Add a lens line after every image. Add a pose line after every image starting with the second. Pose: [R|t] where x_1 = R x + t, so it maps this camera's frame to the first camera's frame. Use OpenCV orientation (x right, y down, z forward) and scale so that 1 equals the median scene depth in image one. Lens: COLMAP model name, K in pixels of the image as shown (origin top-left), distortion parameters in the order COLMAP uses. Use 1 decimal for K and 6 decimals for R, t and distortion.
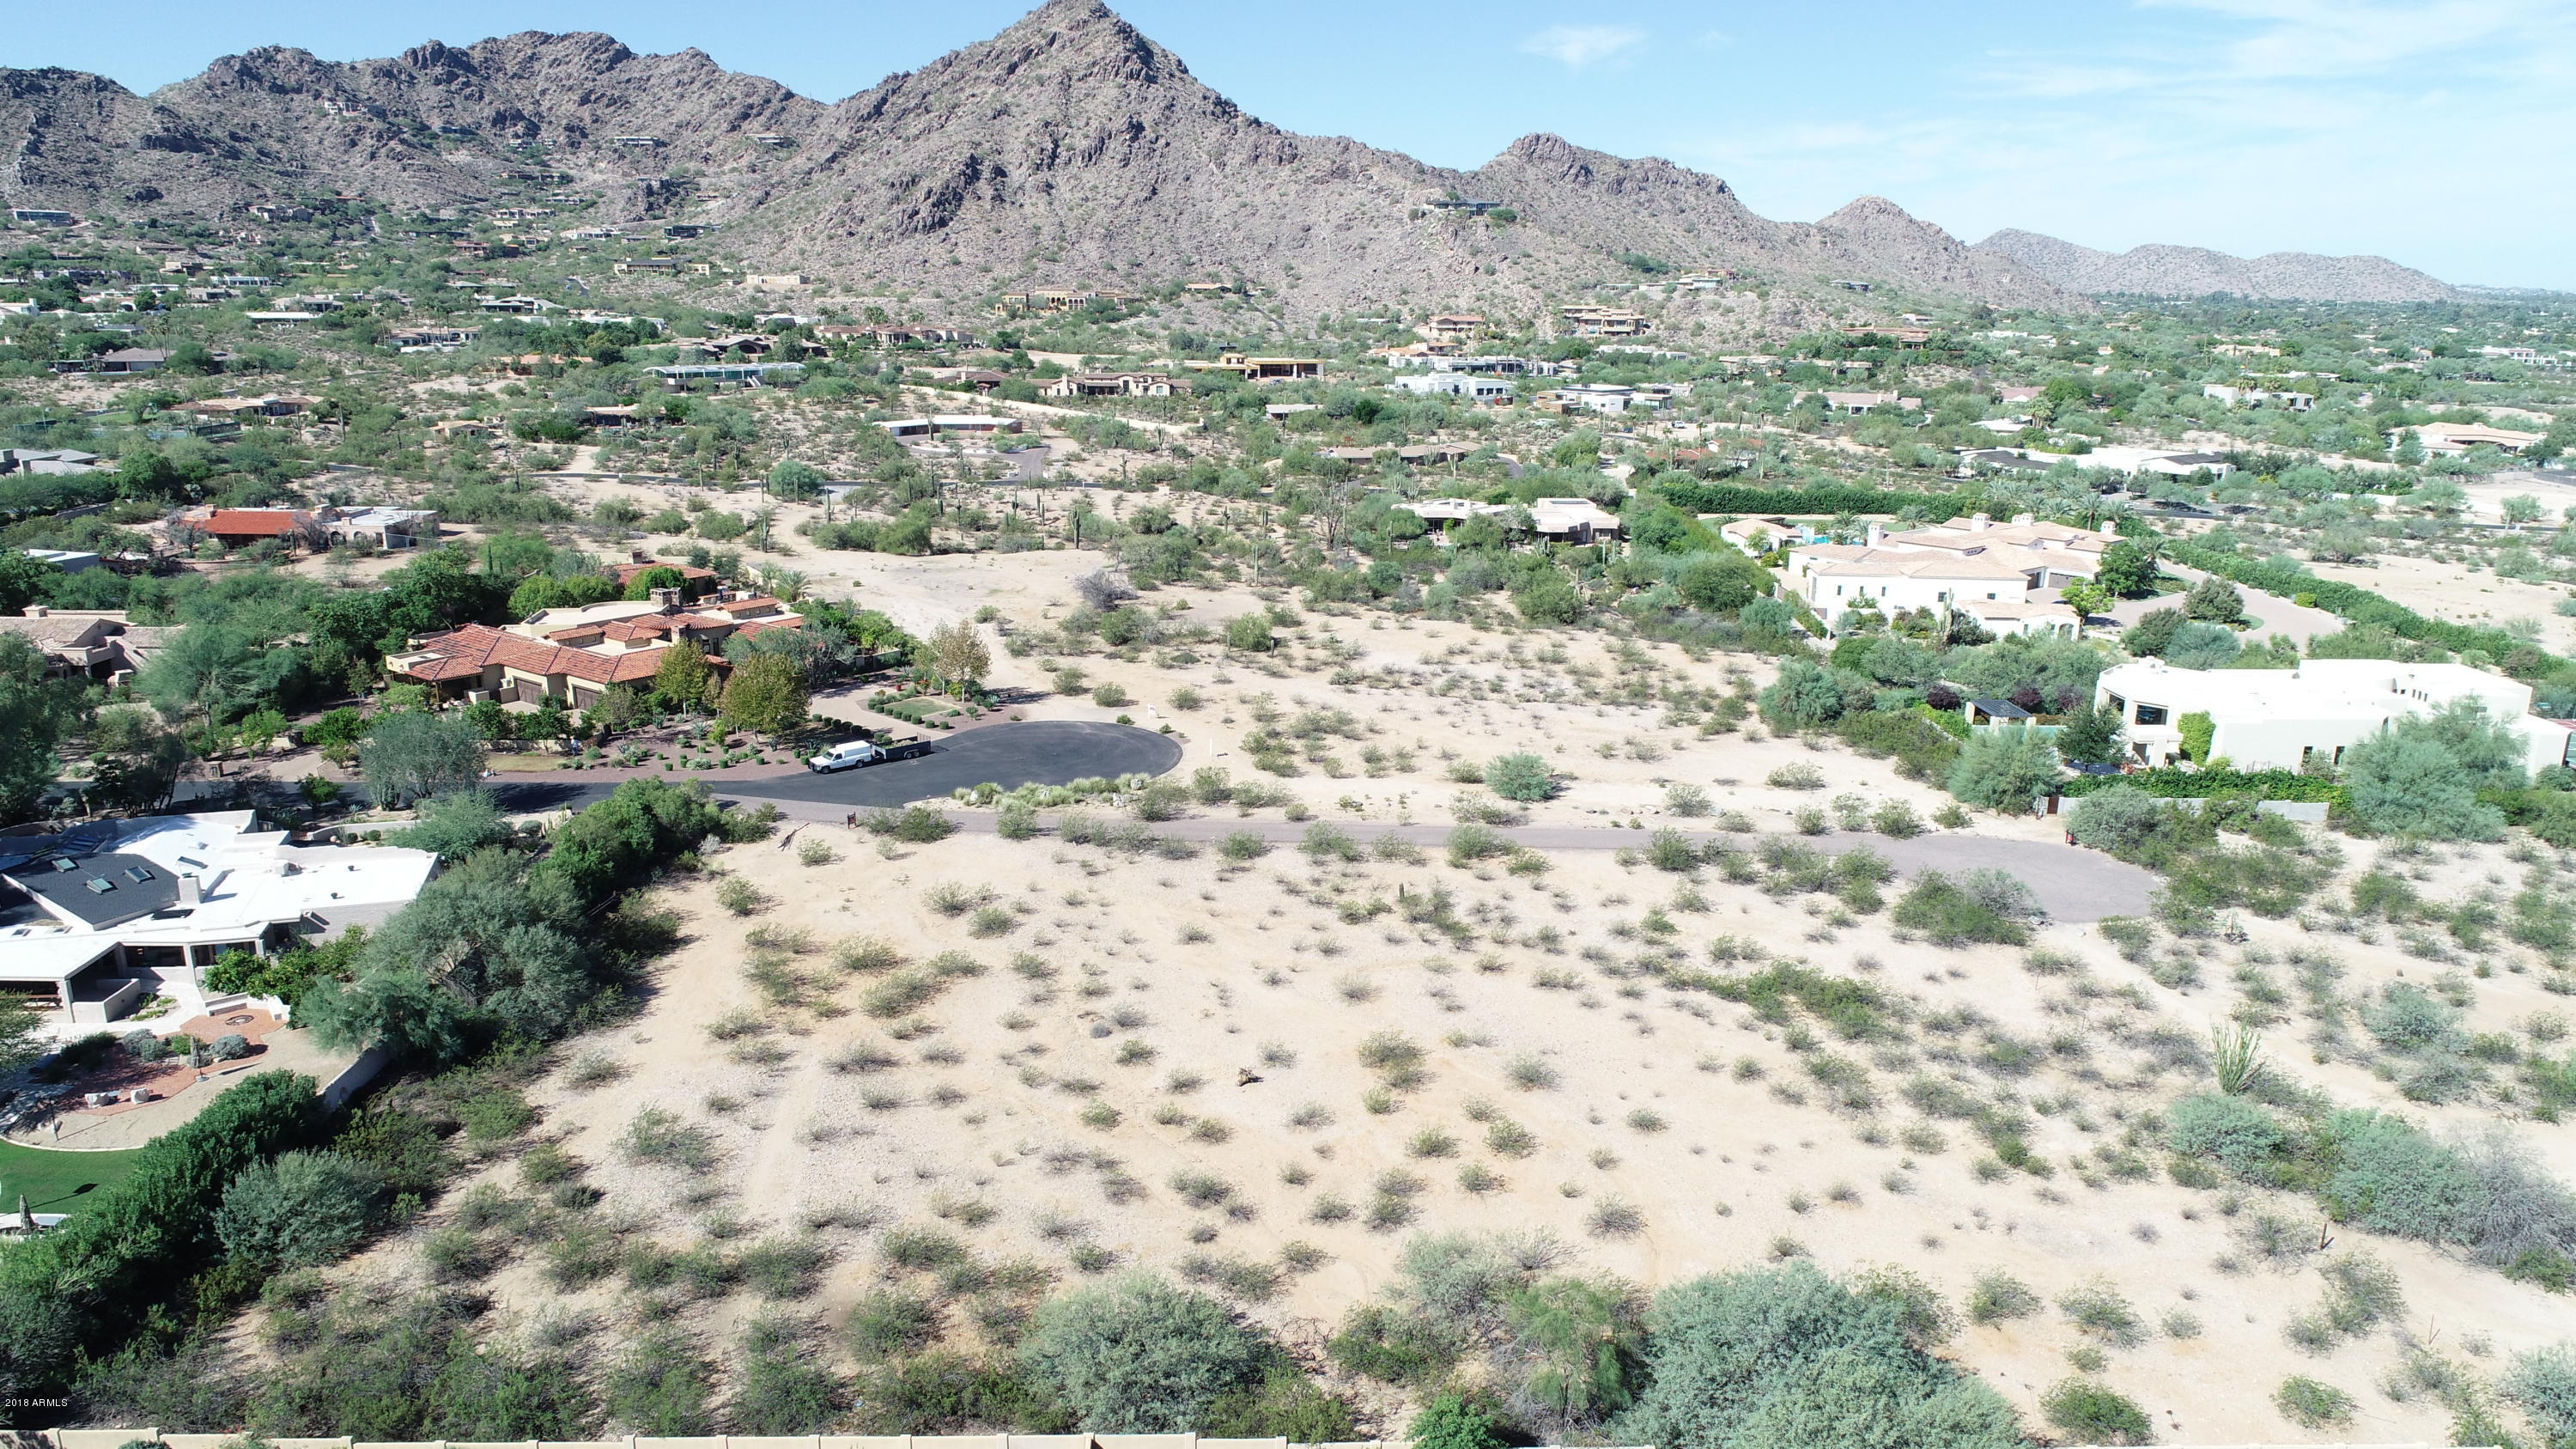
lens RADIAL K [[1713.8, 0, 1284.3], [0, 1713.8, 722.4], [0, 0, 1]] dist [-0.002429, -0.000984]
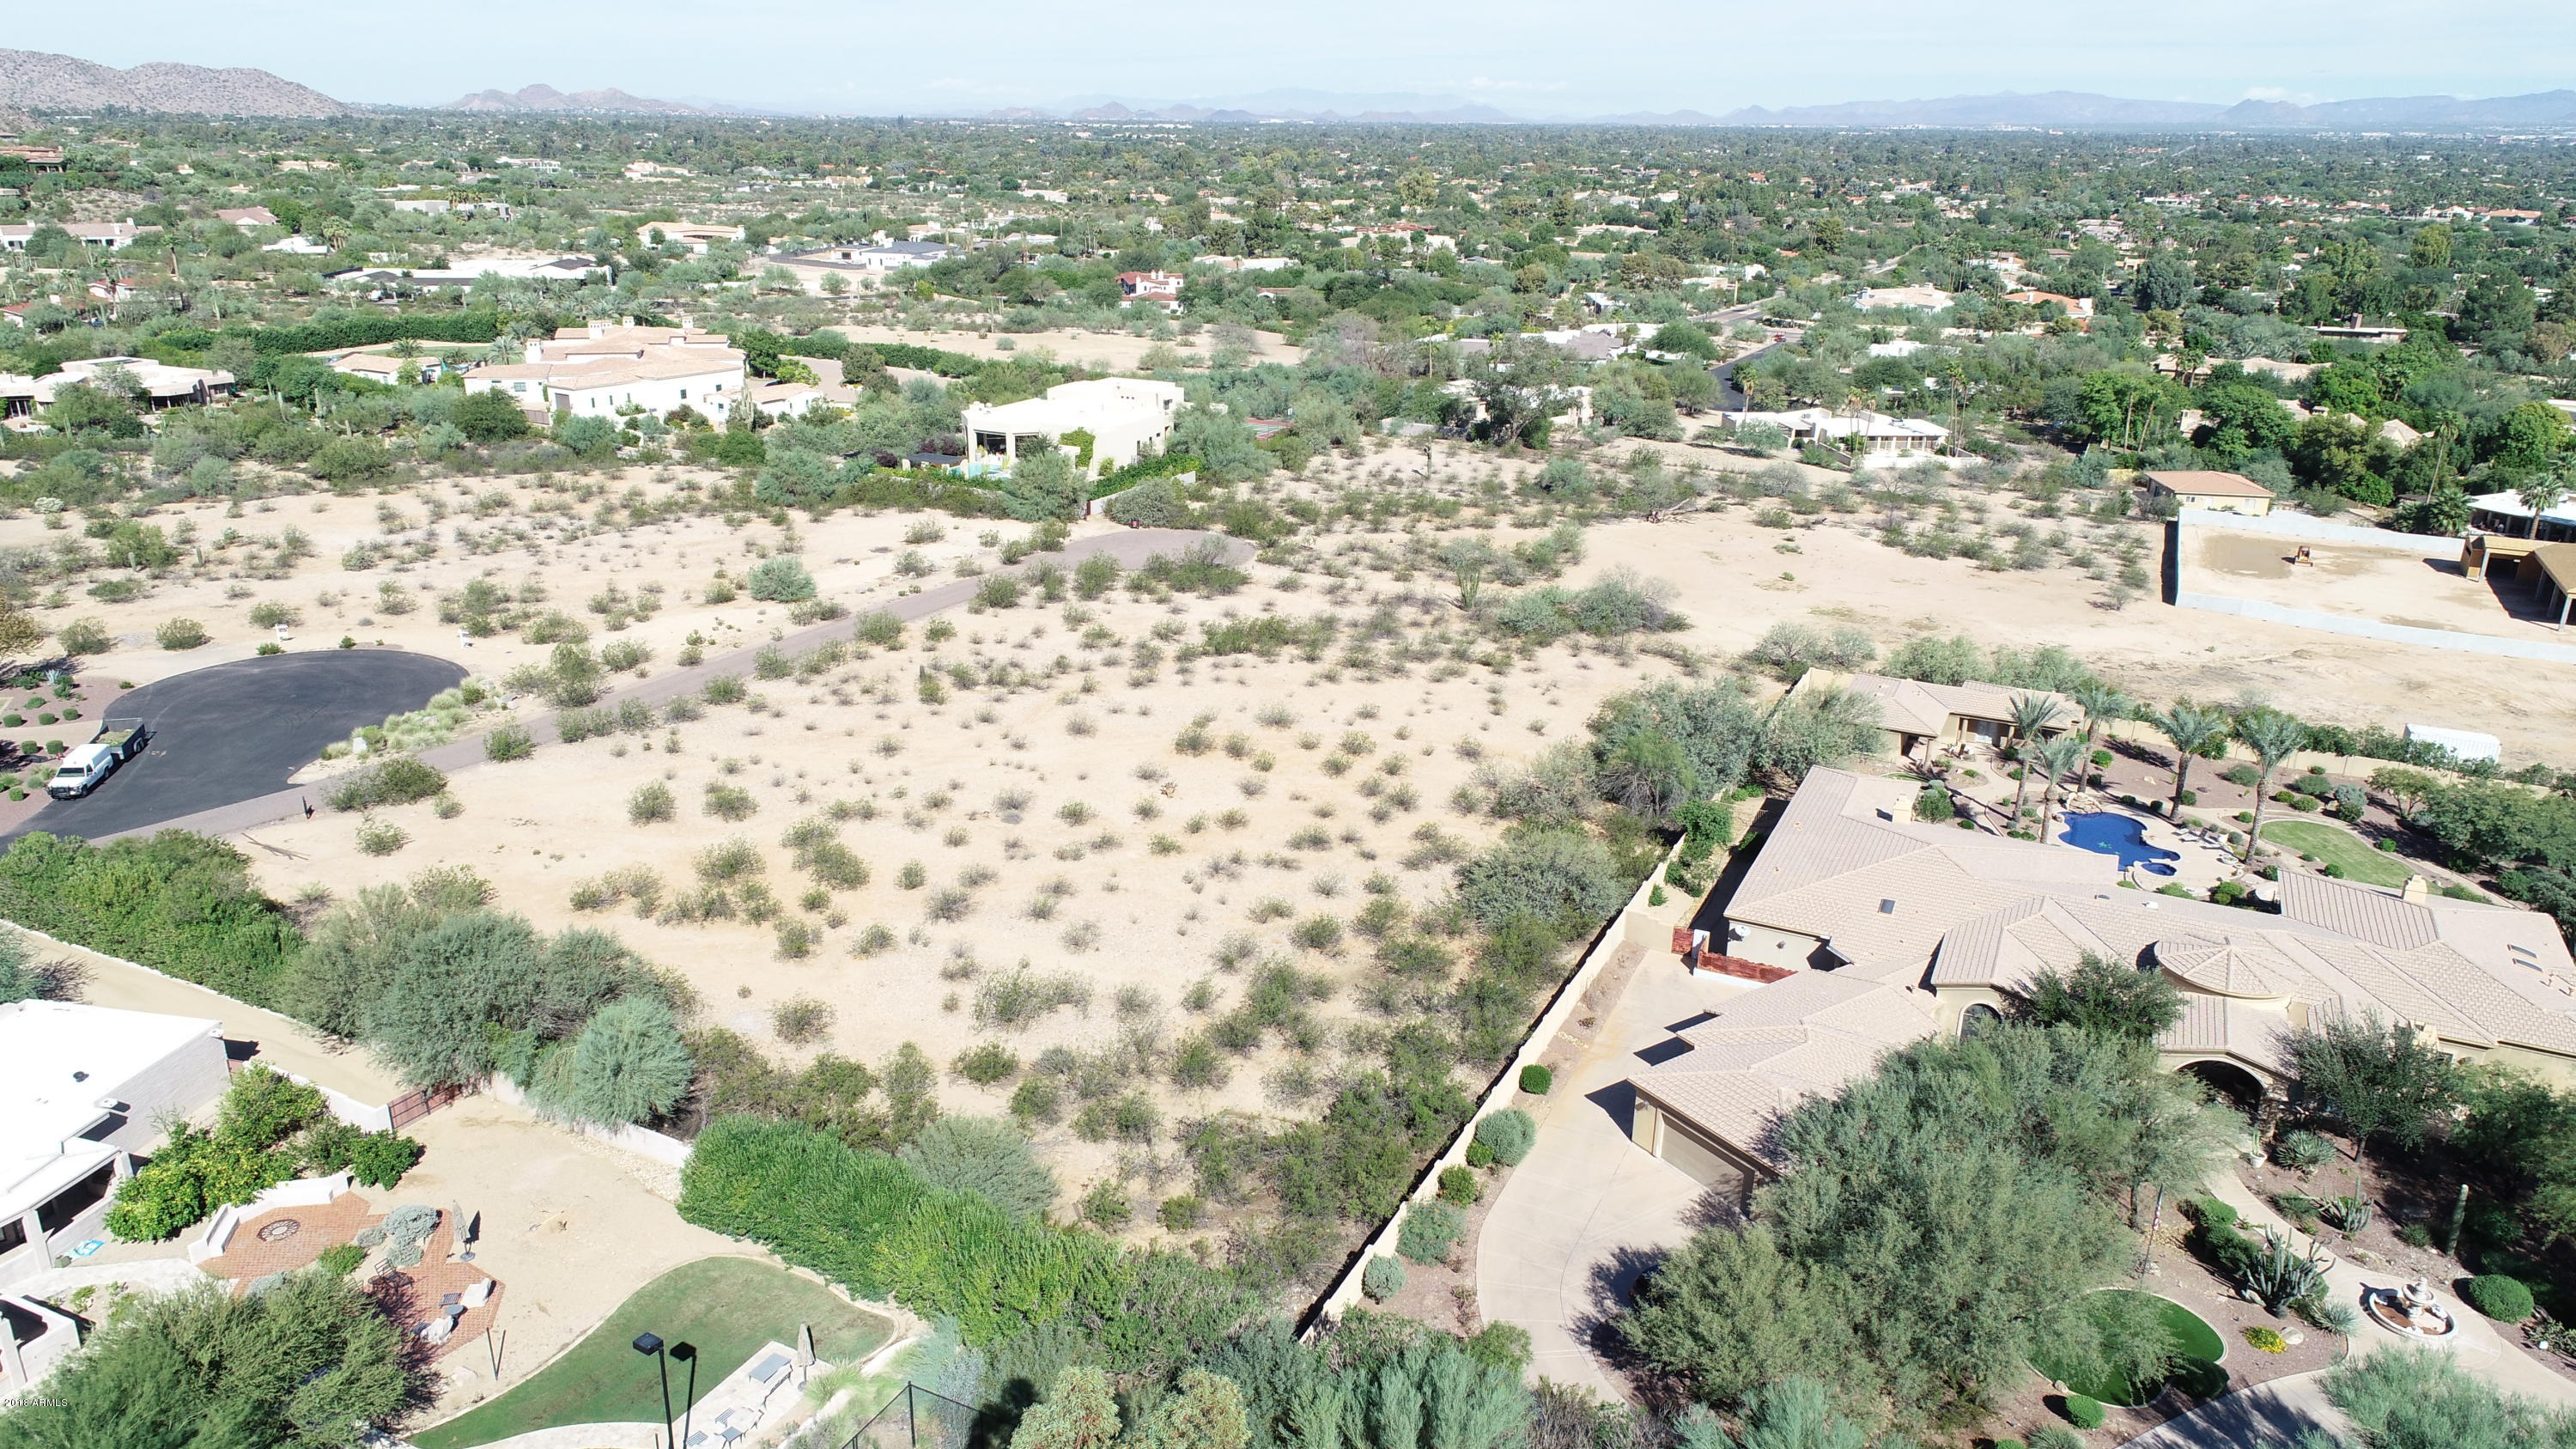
lens RADIAL K [[1713.8, 0, 1292.1], [0, 1713.8, 726.1], [0, 0, 1]] dist [-0.002429, -0.000984]
pose [[0.468390, -0.295738, 0.832556, -0.916556], [0.209907, 0.952583, 0.220282, -0.073716], [-0.858225, 0.071581, 0.508258, 0.314471]]
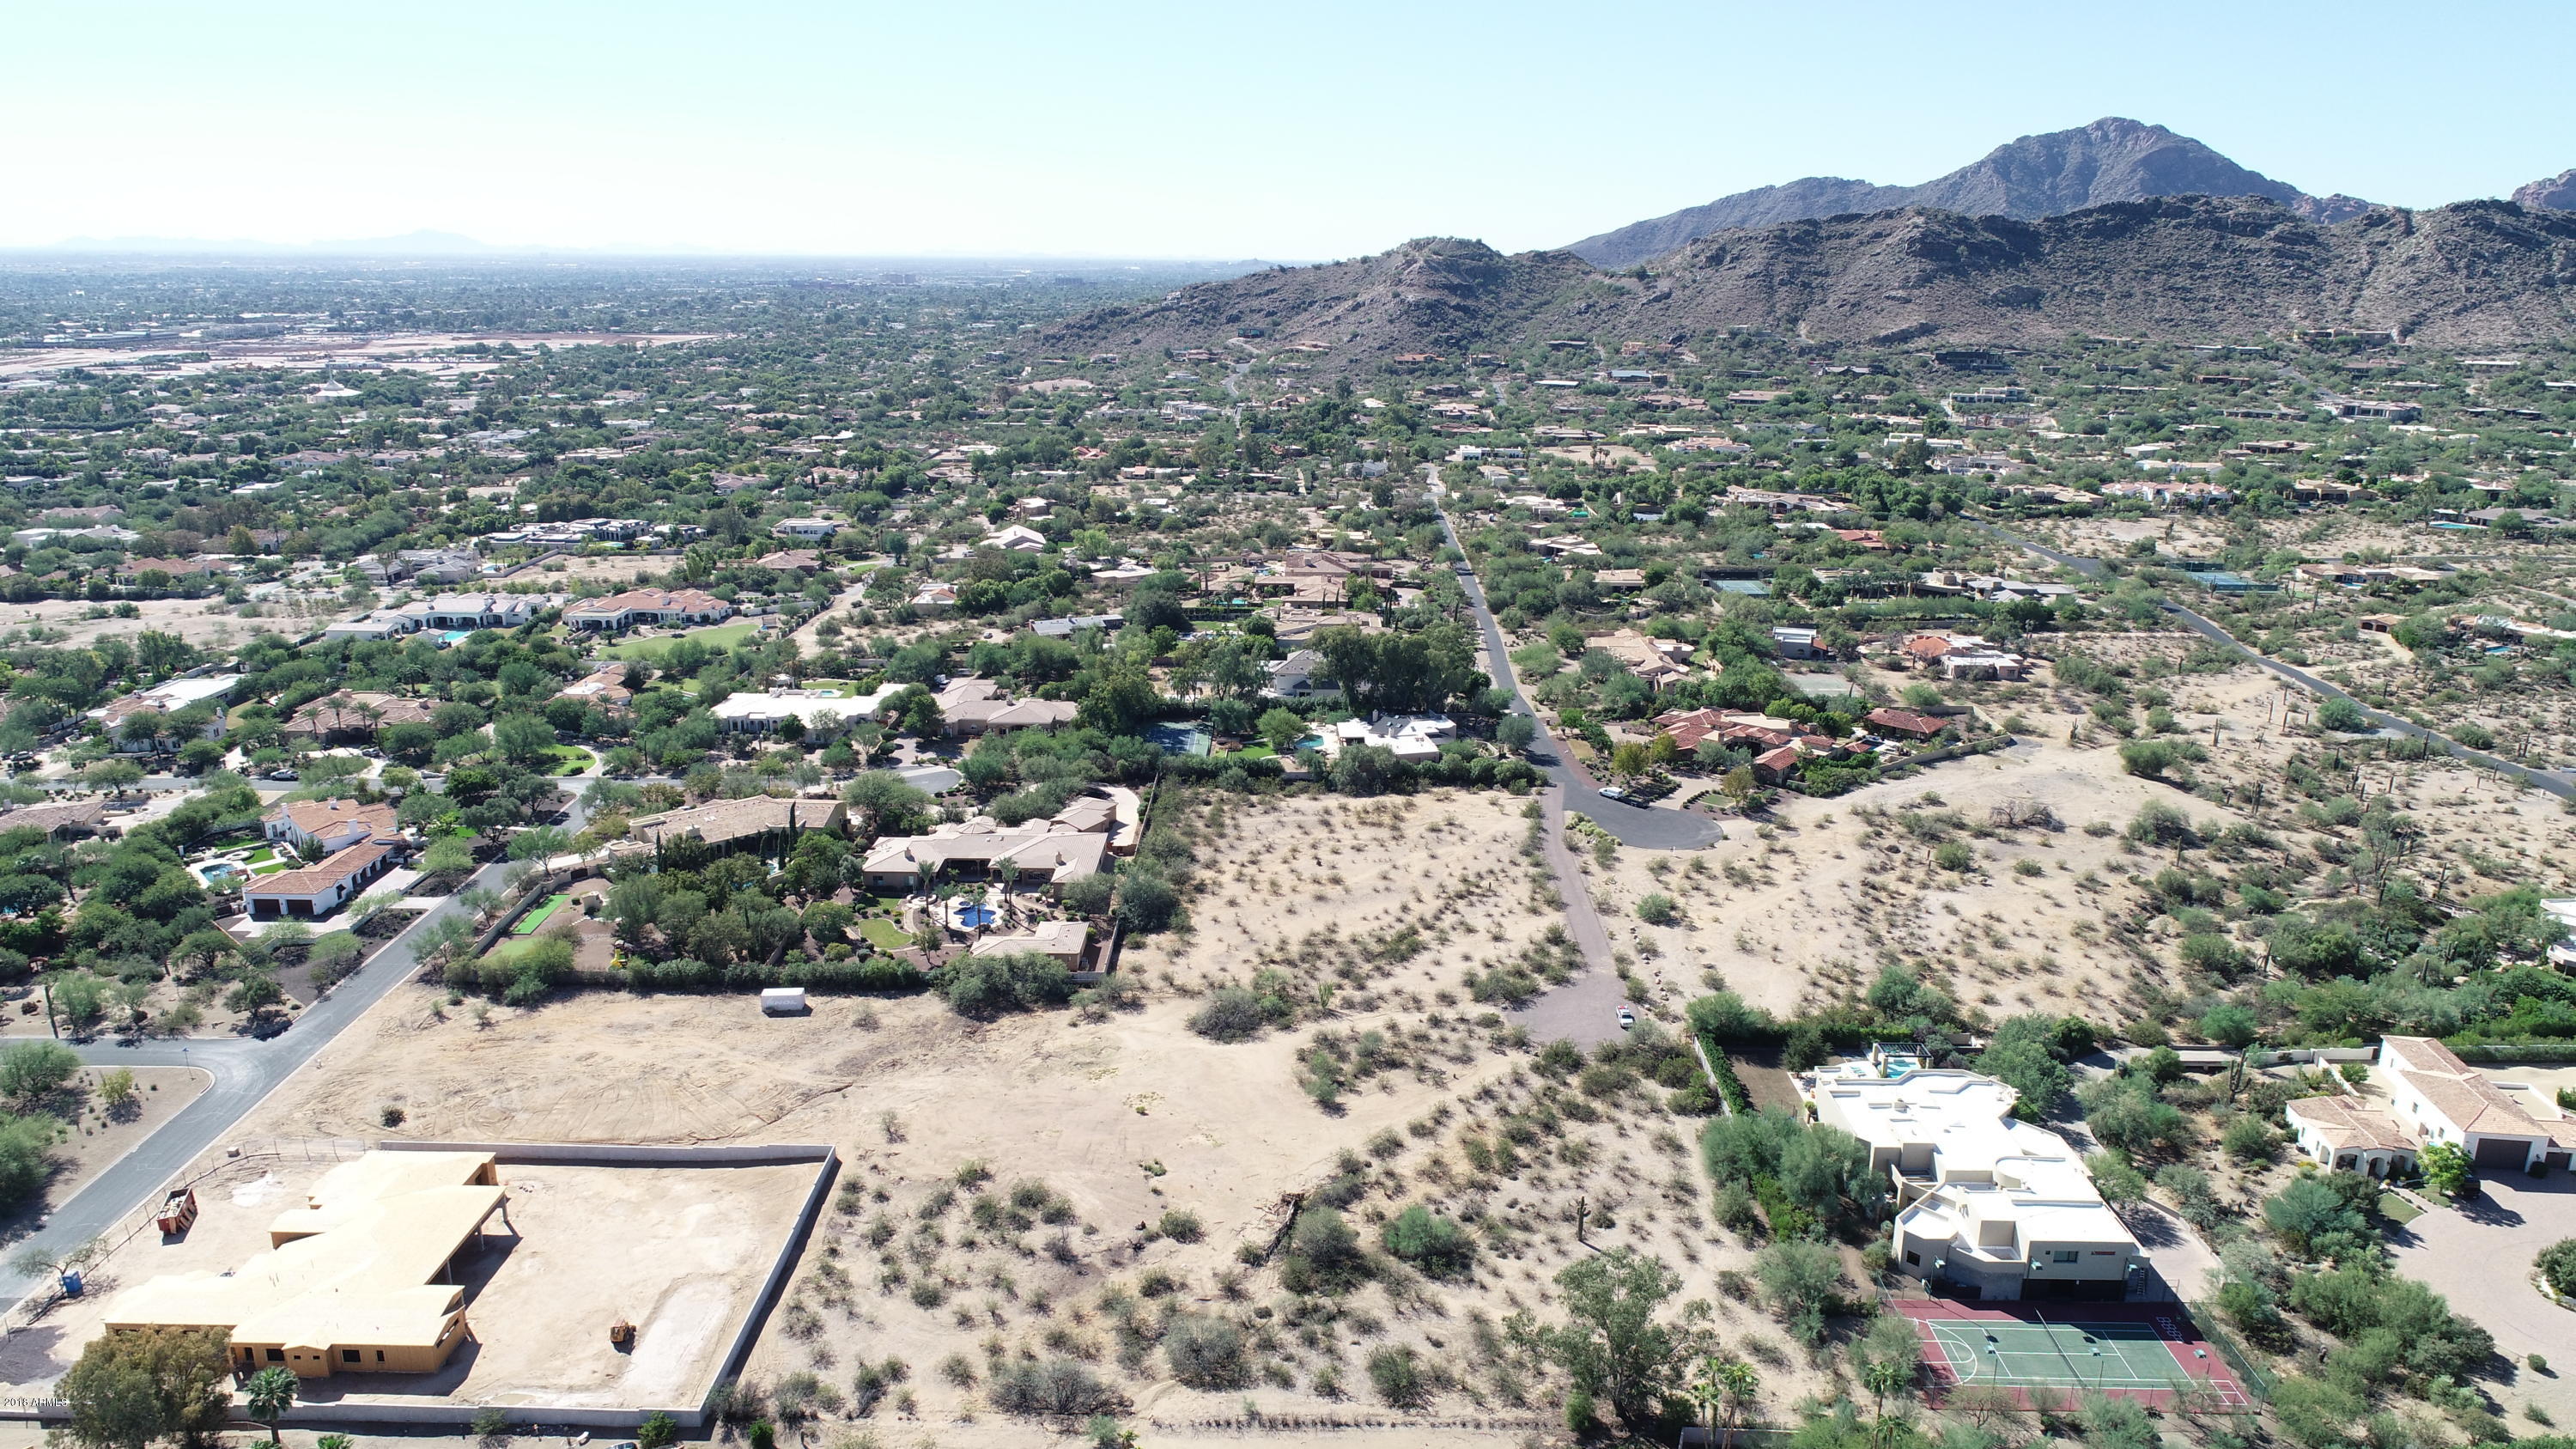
lens RADIAL K [[1713.8, 0, 1281.6], [0, 1713.8, 722.3], [0, 0, 1]] dist [-0.002429, -0.000984]
pose [[-0.038454, 0.256131, -0.965877, 2.856099], [-0.257662, 0.931364, 0.257237, -0.799547], [0.965470, 0.258761, 0.030180, 0.745795]]
